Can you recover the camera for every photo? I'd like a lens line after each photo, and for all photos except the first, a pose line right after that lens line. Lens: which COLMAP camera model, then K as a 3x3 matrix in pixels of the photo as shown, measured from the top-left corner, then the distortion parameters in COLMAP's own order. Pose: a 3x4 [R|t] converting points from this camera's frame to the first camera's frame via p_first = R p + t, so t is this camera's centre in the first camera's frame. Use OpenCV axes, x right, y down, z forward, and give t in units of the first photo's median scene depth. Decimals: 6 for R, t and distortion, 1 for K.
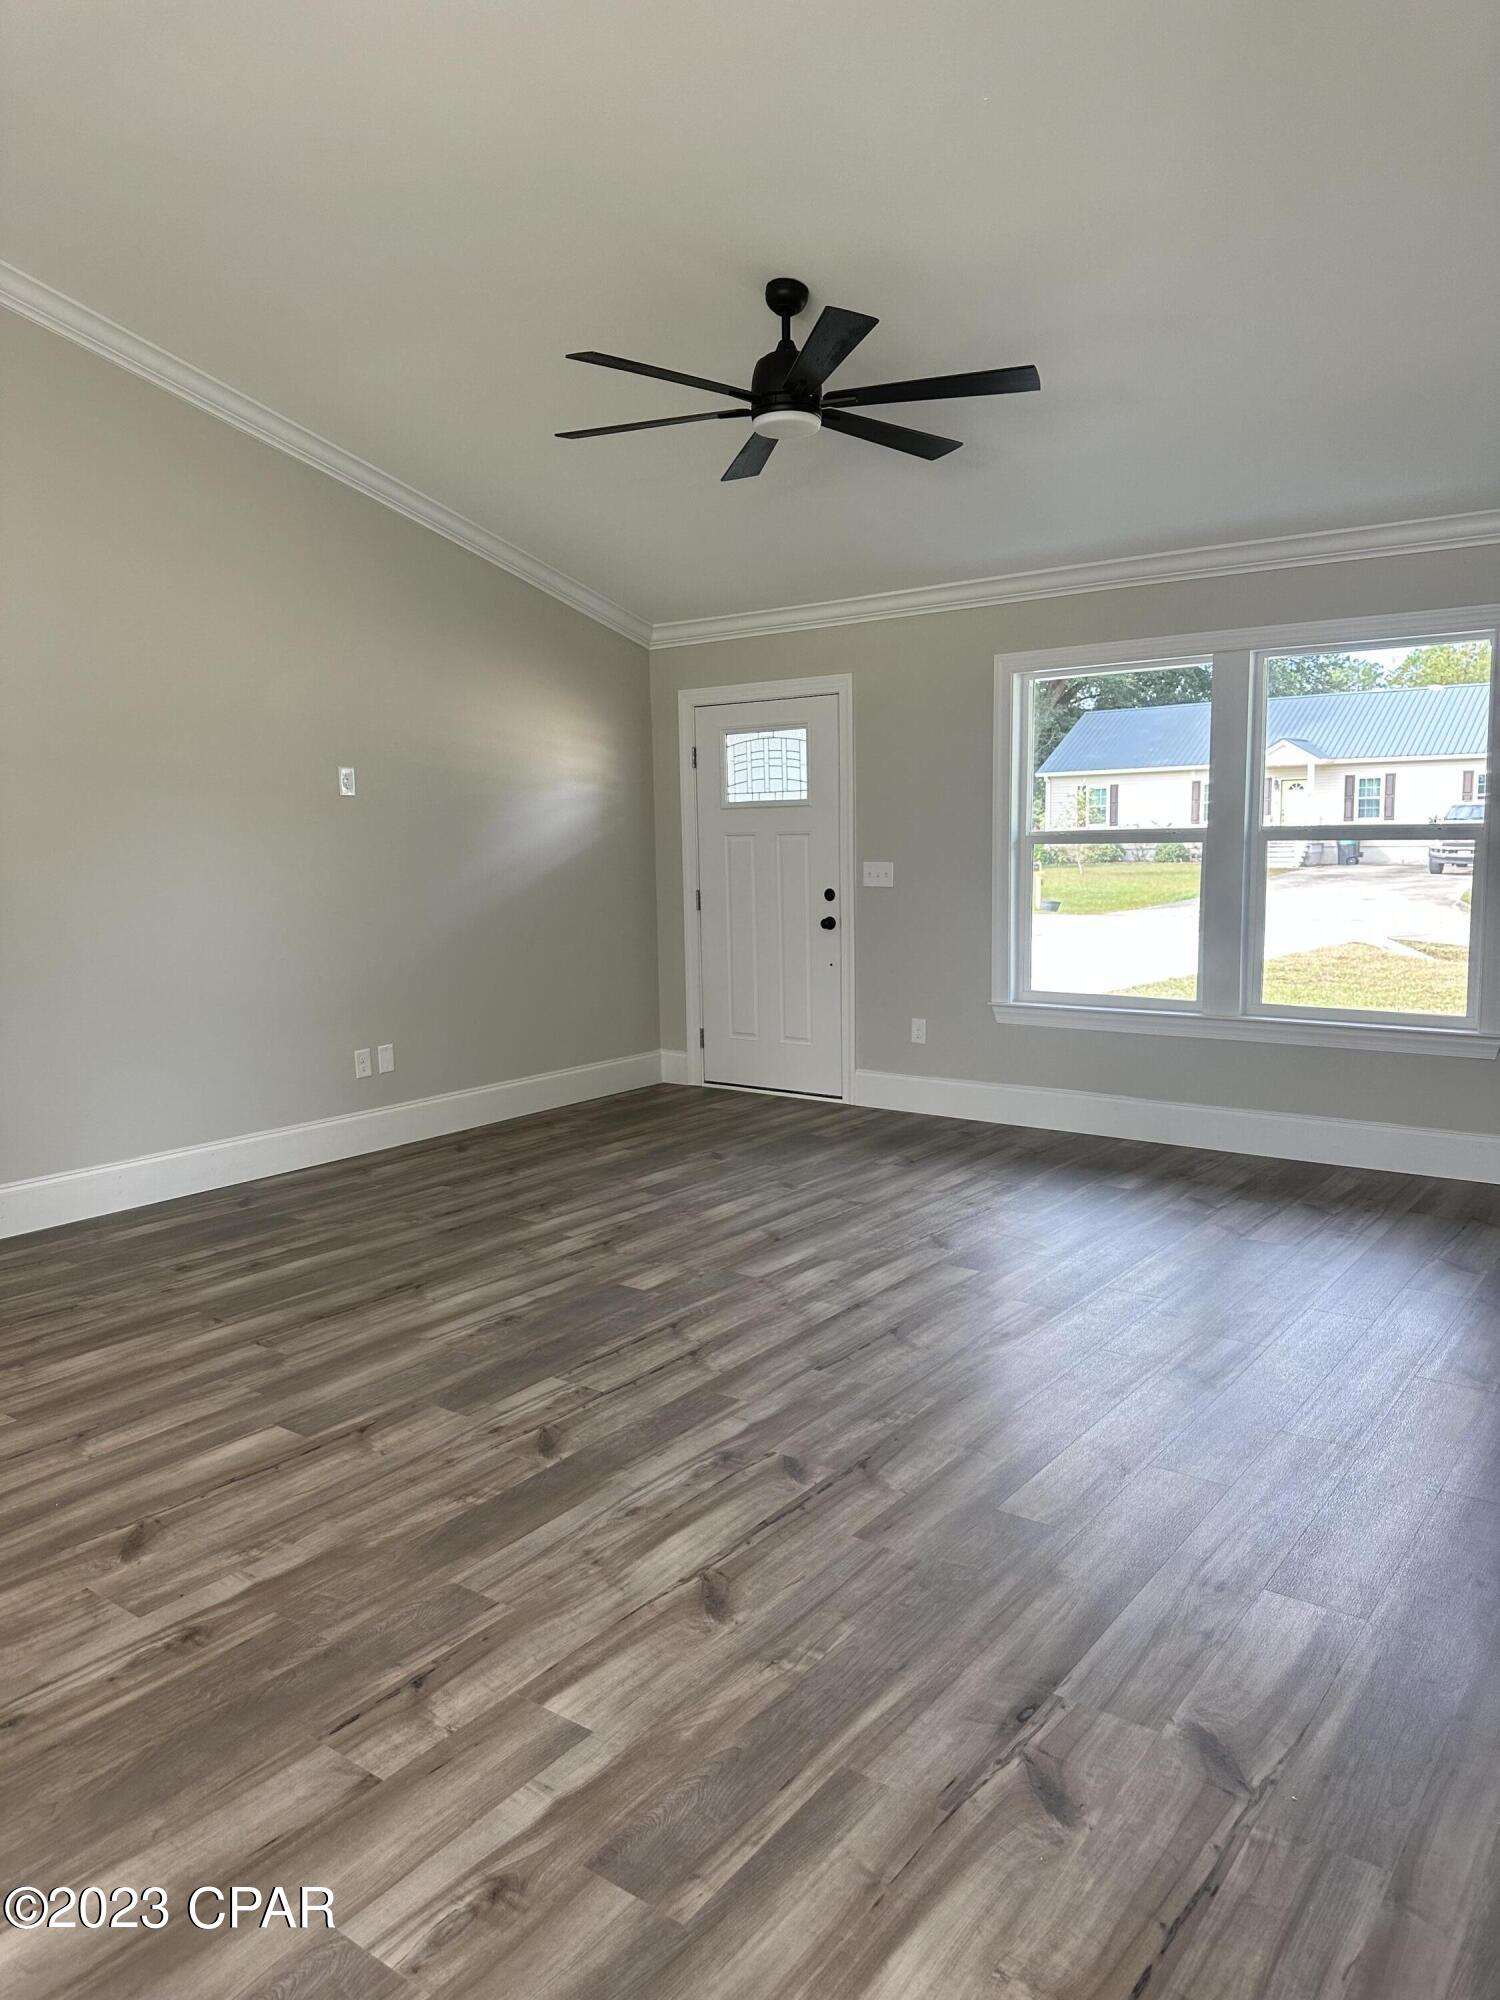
lens RADIAL K [[1399.4, 0, 750.0], [0, 1399.4, 1000.0], [0, 0, 1]] dist [0.071575, -0.100950]
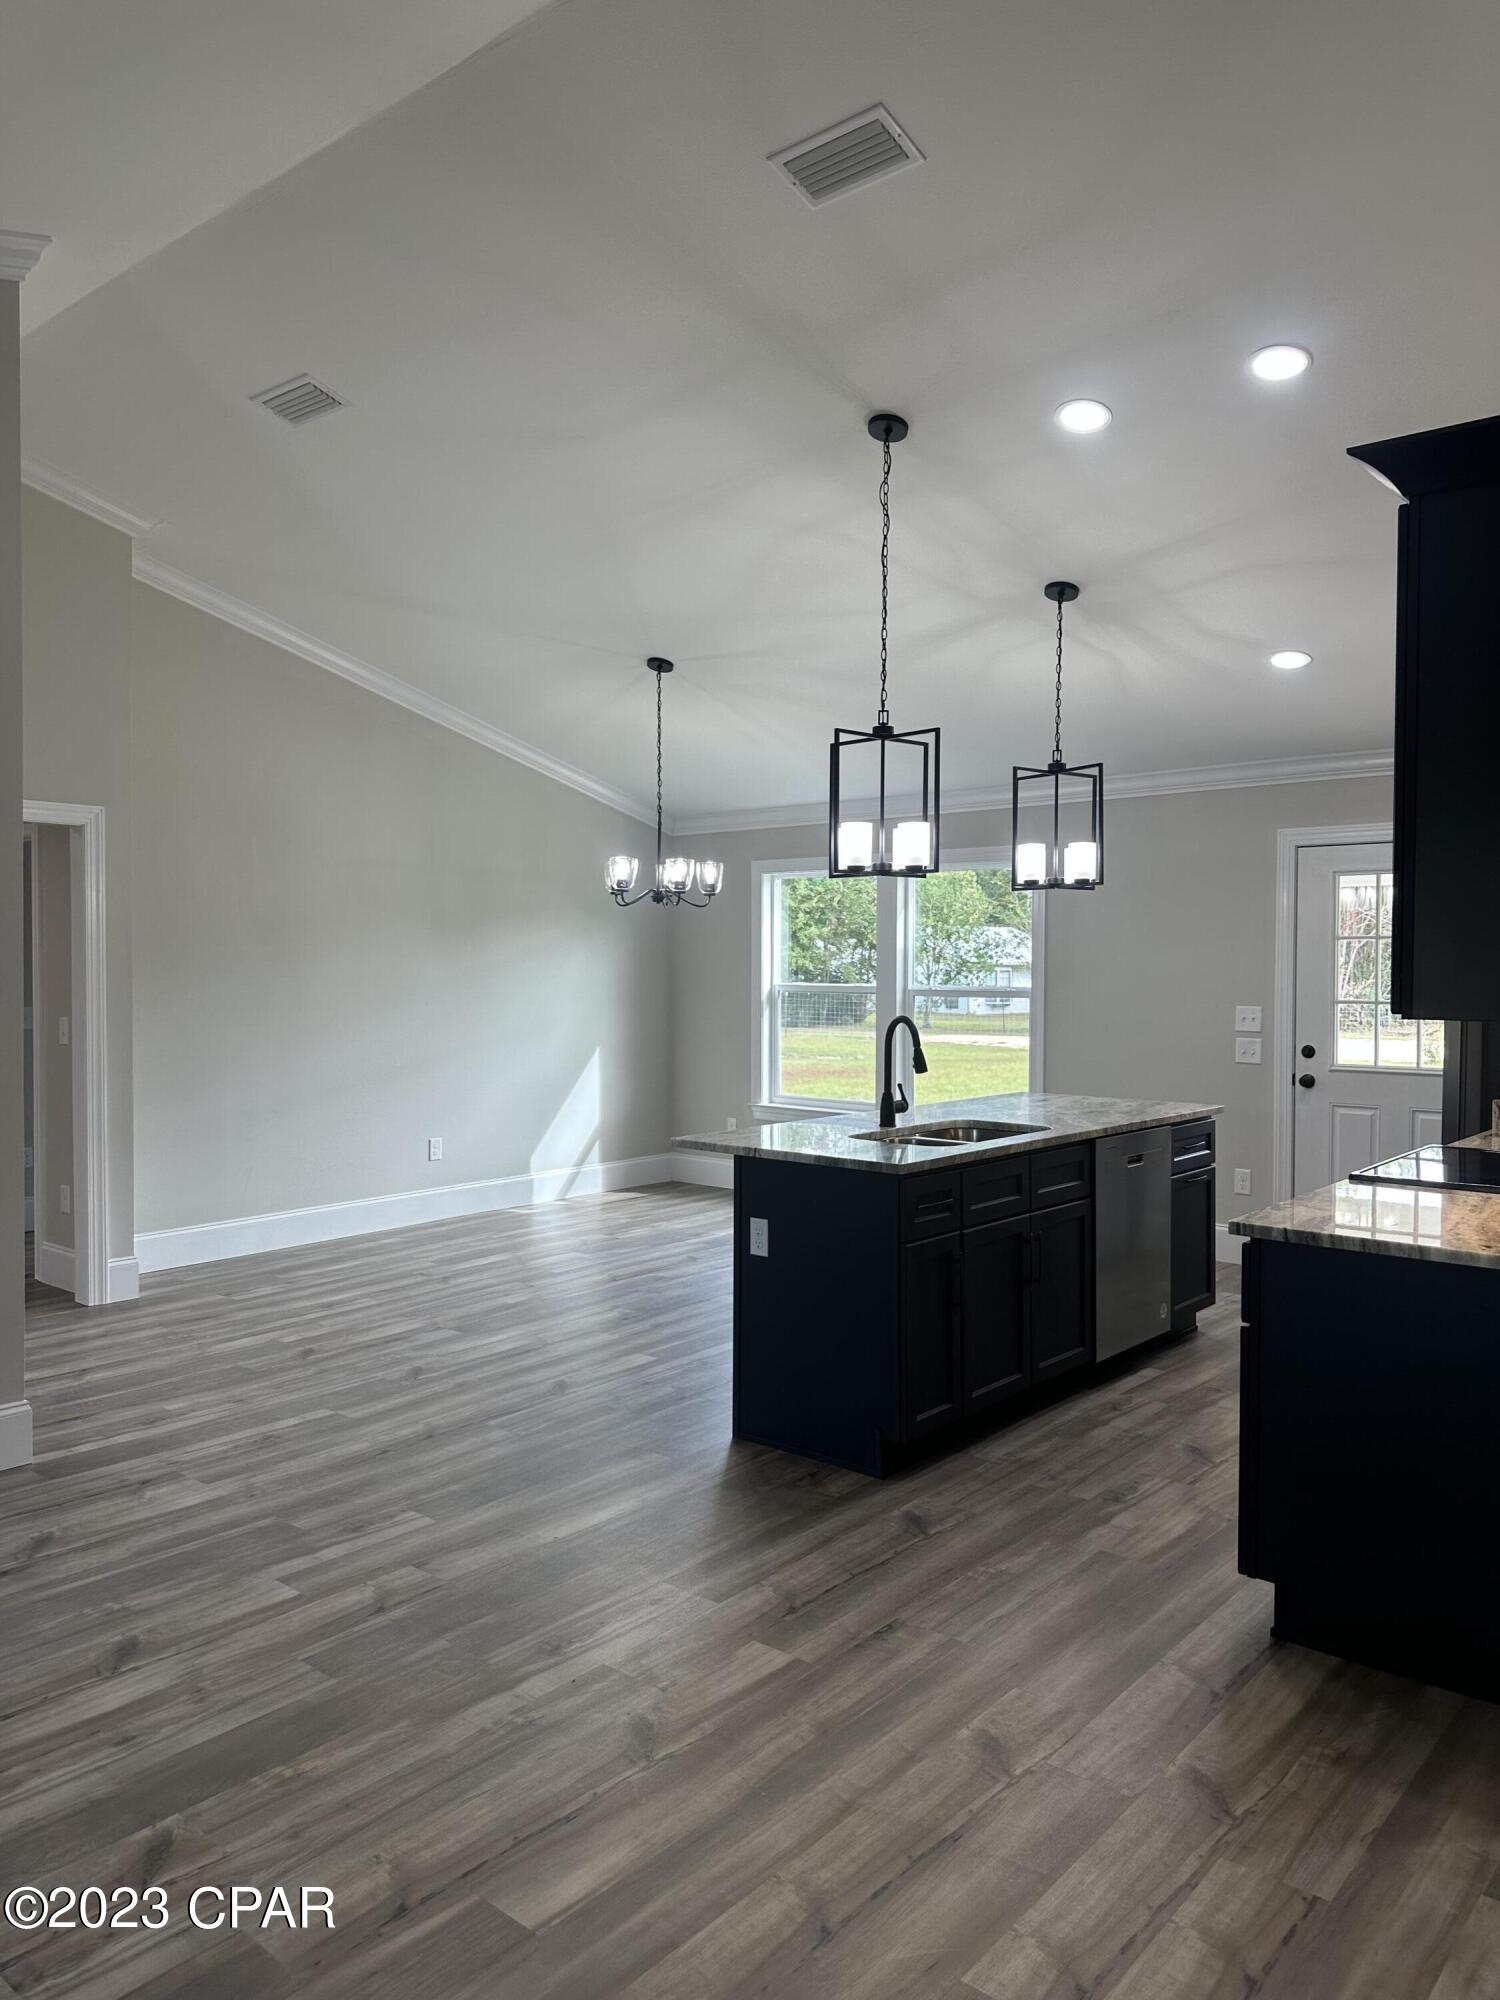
lens RADIAL K [[1388.2, 0, 717.3], [0, 1388.2, 995.1], [0, 0, 1]] dist [0.076046, -0.085173]
pose [[-0.996294, 0.011135, 0.085294, -0.420090], [0.023090, 0.989815, 0.140478, -0.183440], [-0.082861, 0.141926, -0.986403, 1.373829]]
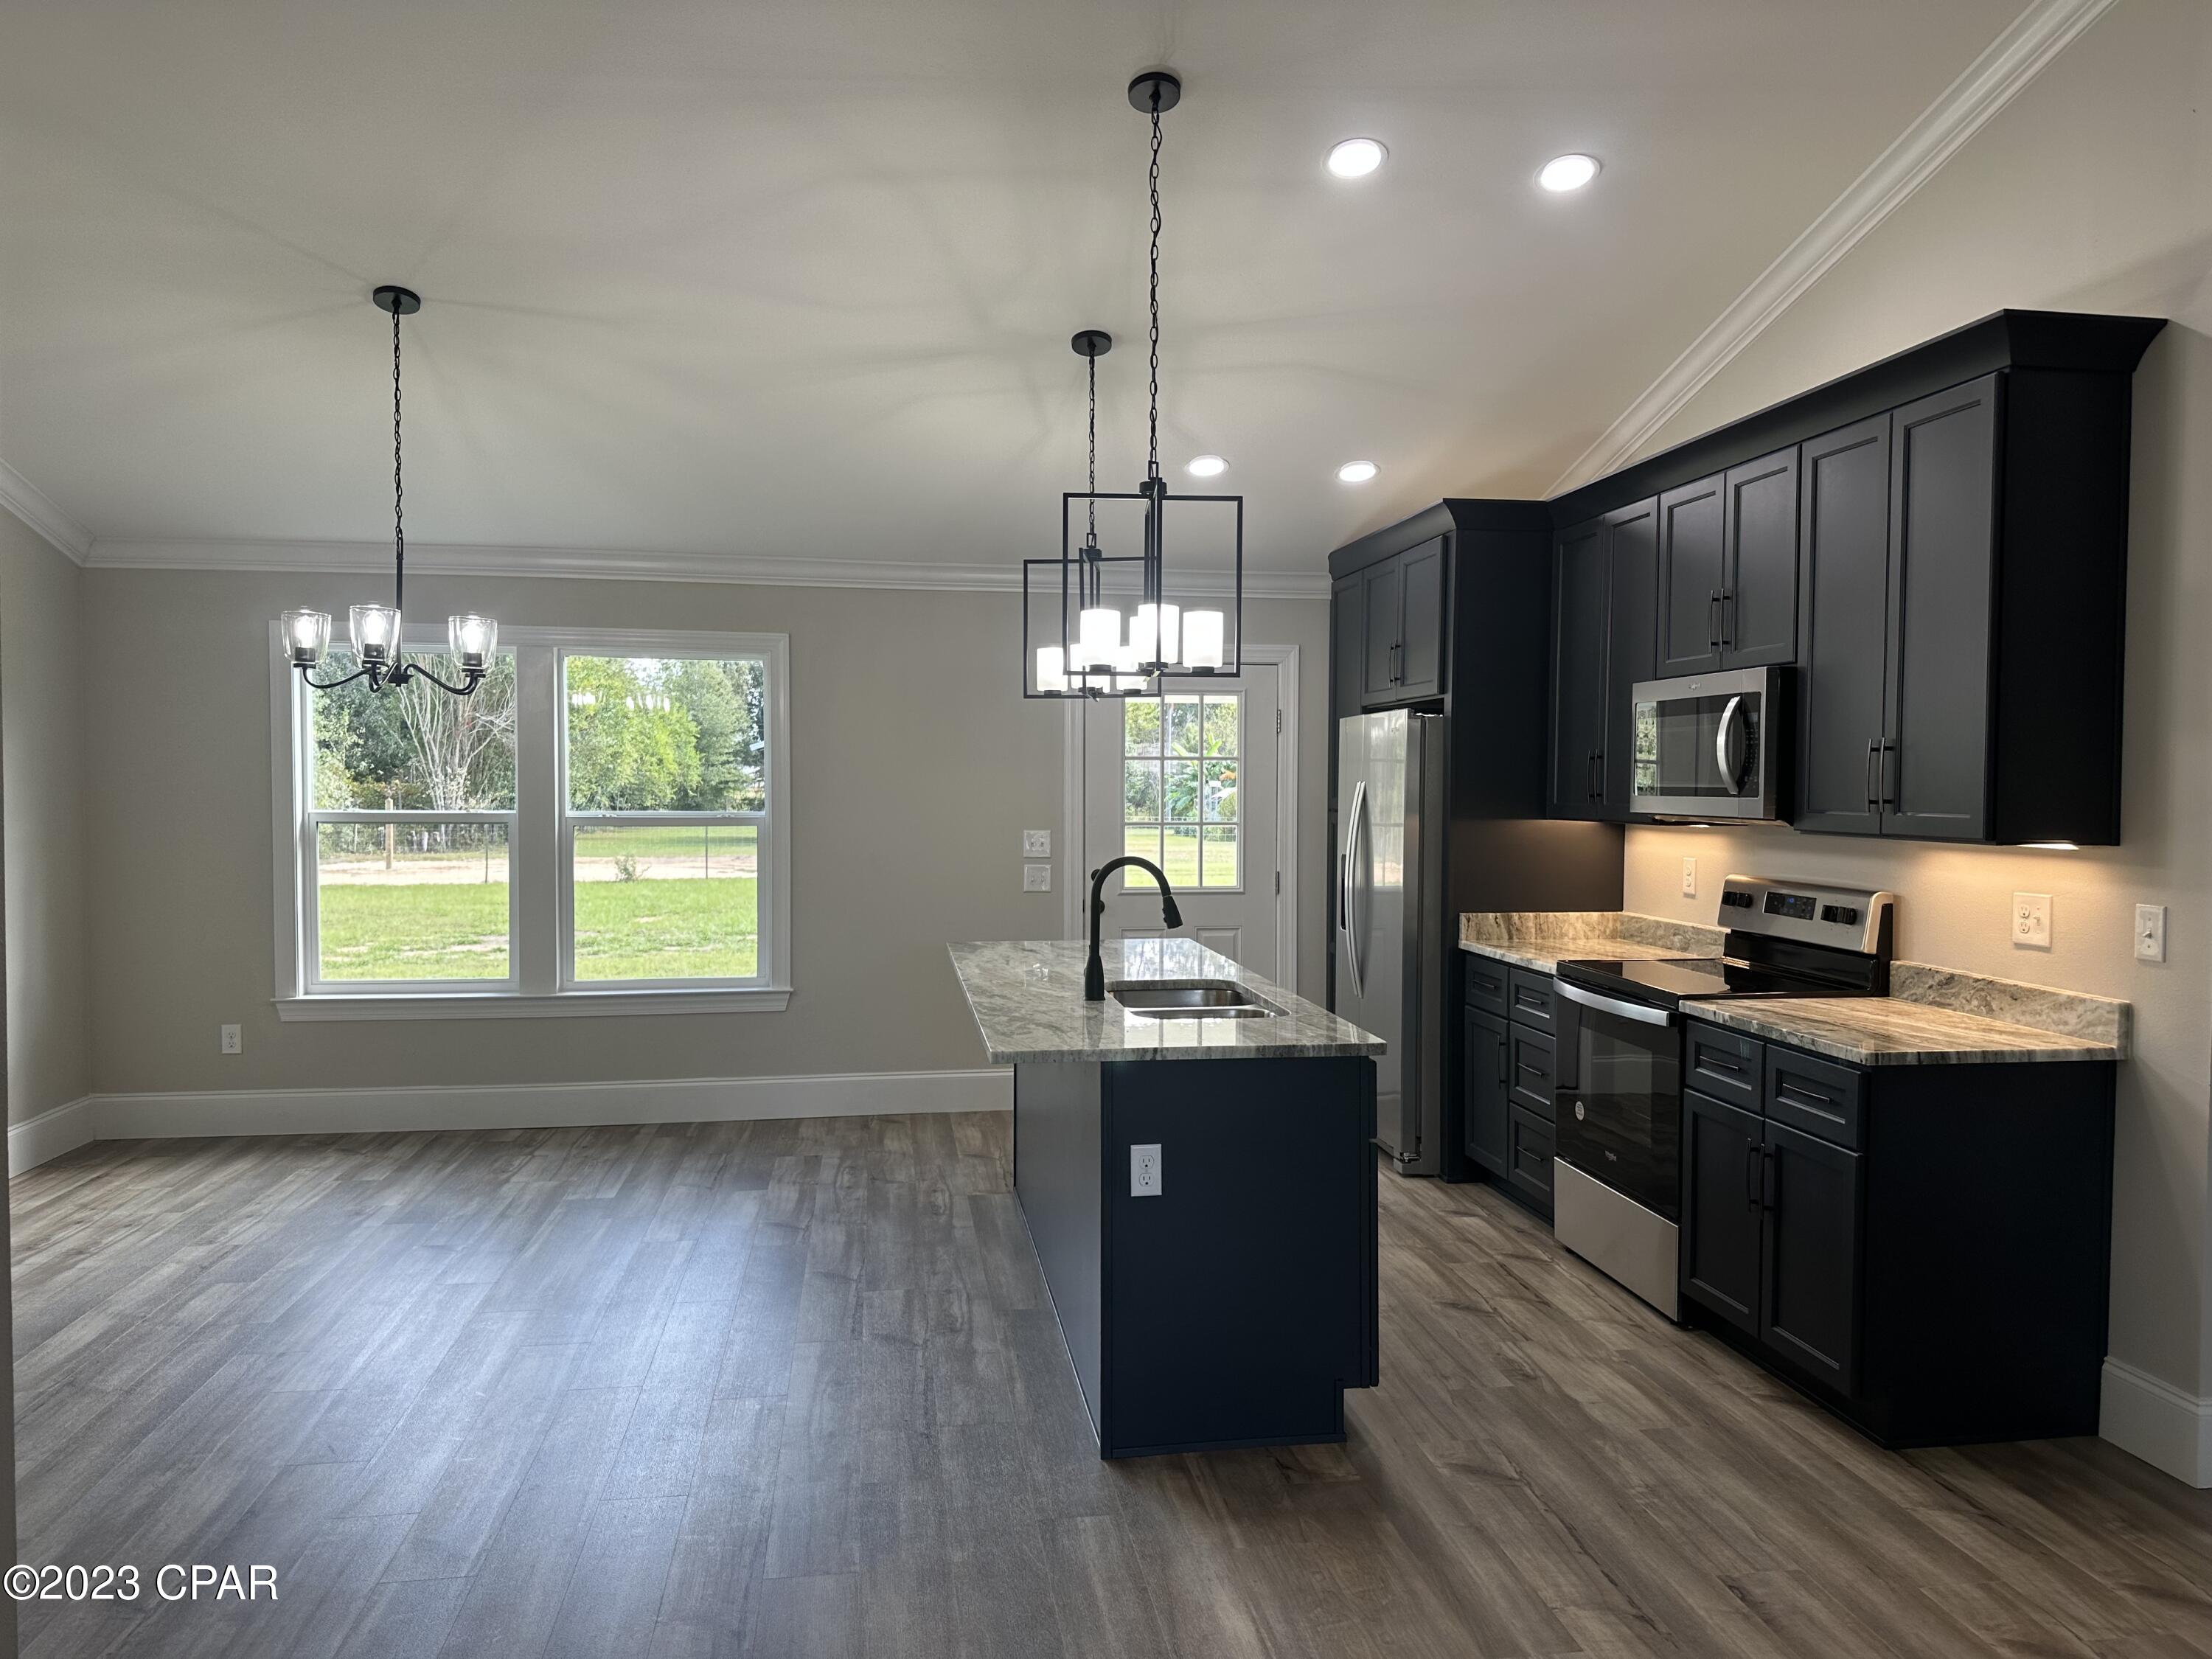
lens RADIAL K [[1566.6, 0, 1106.0], [0, 1566.6, 829.5], [0, 0, 1]] dist [0.084426, -0.117612]
pose [[-0.708381, 0.035338, -0.704945, 0.304138], [-0.078436, 0.988619, 0.128377, -0.144462], [0.701458, 0.146233, -0.697547, 0.885004]]
